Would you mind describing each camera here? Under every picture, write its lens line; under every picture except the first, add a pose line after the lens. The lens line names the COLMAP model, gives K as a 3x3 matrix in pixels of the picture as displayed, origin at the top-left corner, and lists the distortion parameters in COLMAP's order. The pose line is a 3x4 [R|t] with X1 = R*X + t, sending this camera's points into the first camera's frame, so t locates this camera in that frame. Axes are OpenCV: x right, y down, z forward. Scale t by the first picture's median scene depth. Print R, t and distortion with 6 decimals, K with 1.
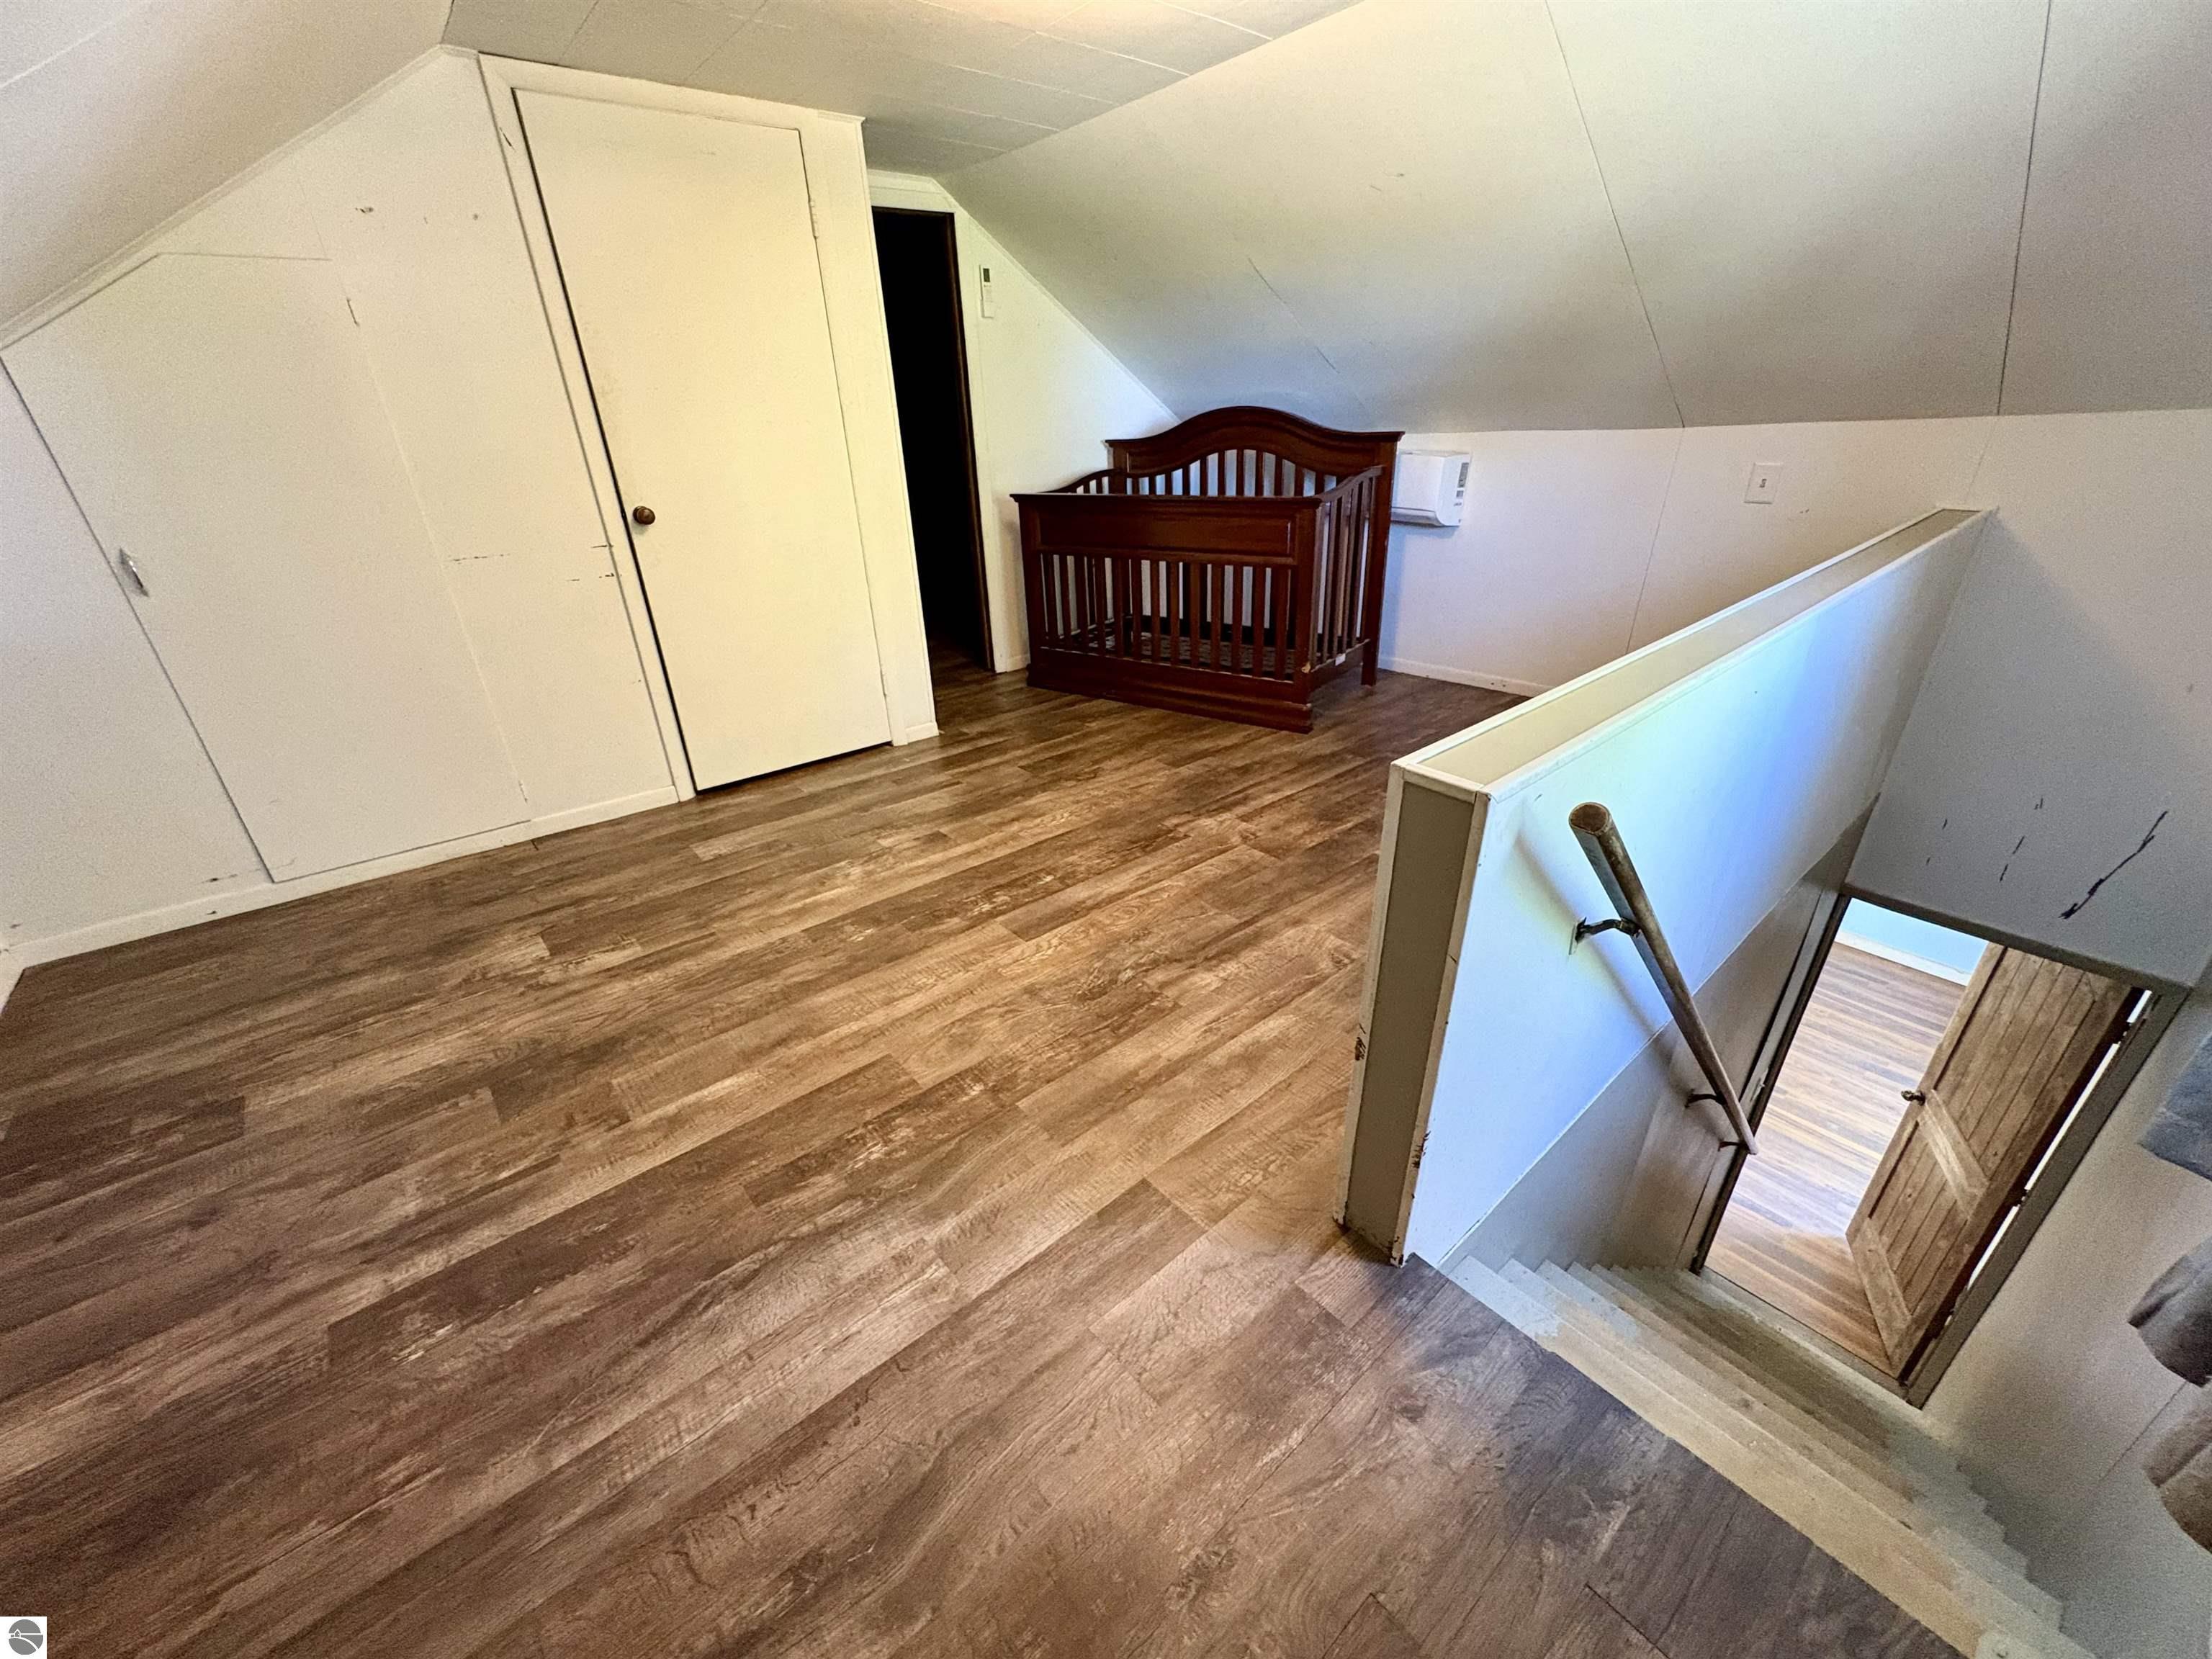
lens RADIAL K [[893.6, 0, 1105.9], [0, 893.6, 838.5], [0, 0, 1]] dist [-0.000441, 0.000183]
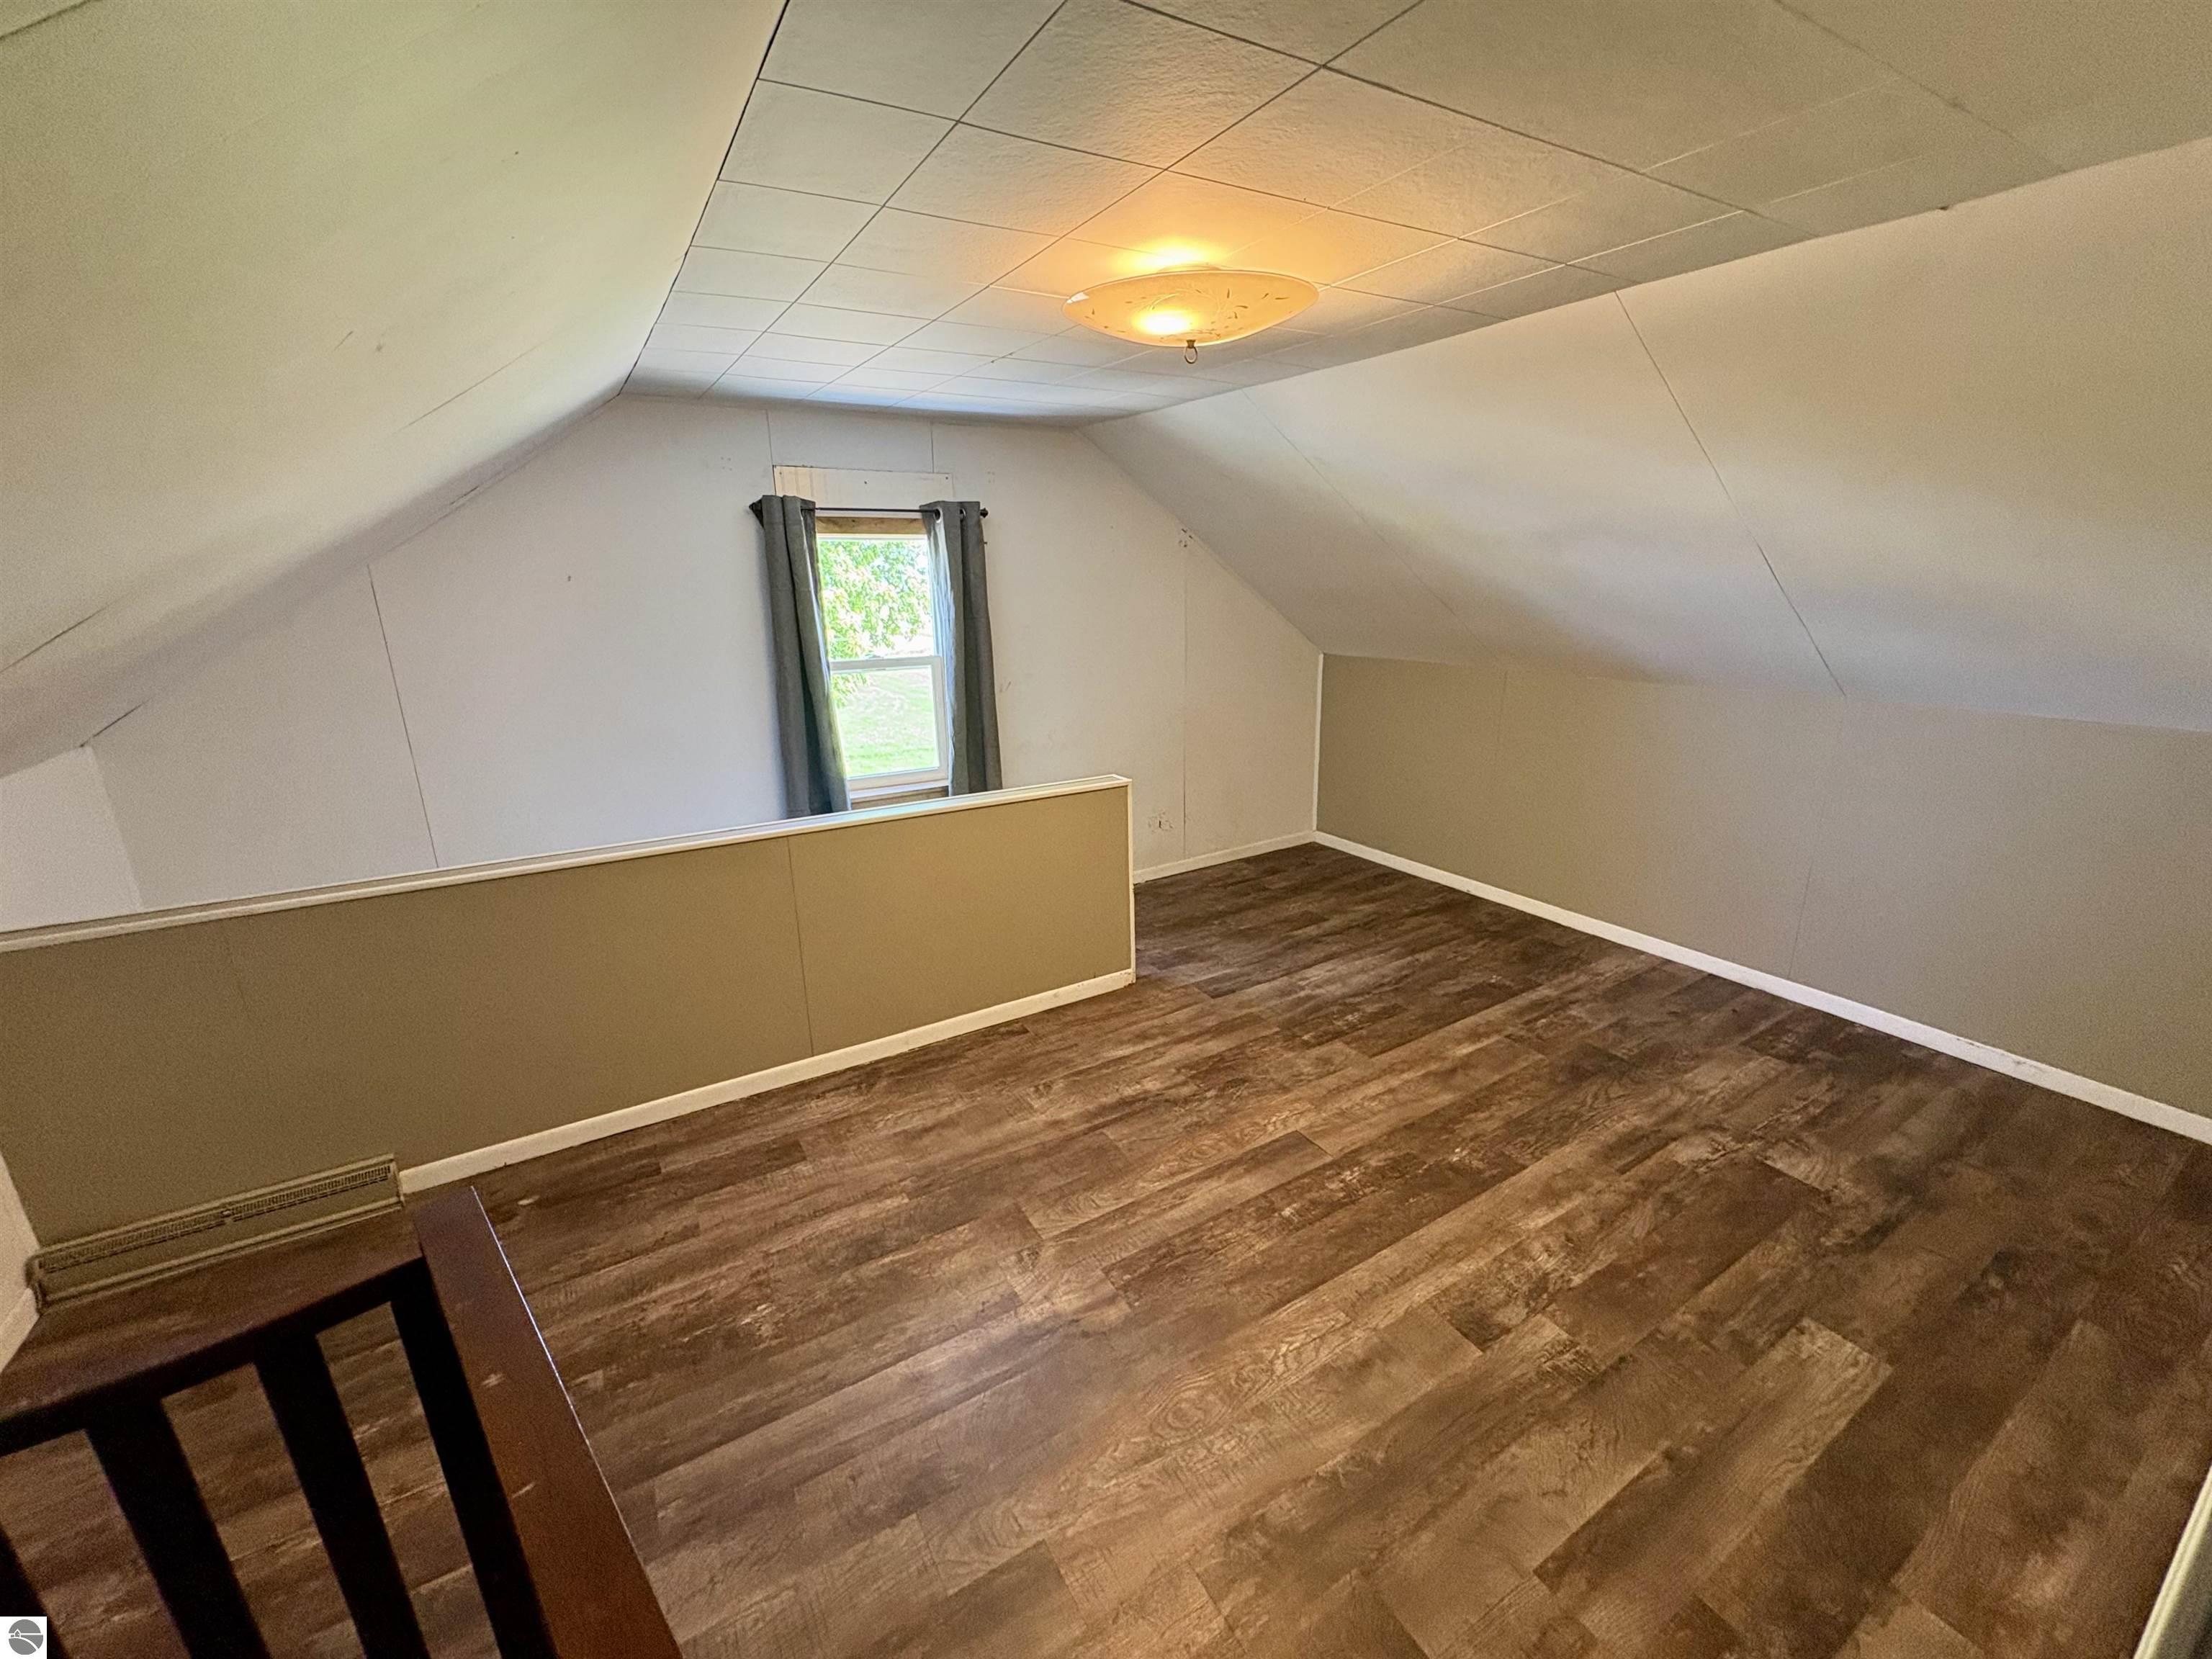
lens RADIAL K [[893.6, 0, 1106.2], [0, 893.6, 836.7], [0, 0, 1]] dist [-0.000441, 0.000183]
pose [[-0.986375, 0.005833, 0.164411, -0.039587], [0.114940, 0.739436, 0.663343, -0.934370], [-0.117702, 0.673202, -0.730031, 1.602458]]
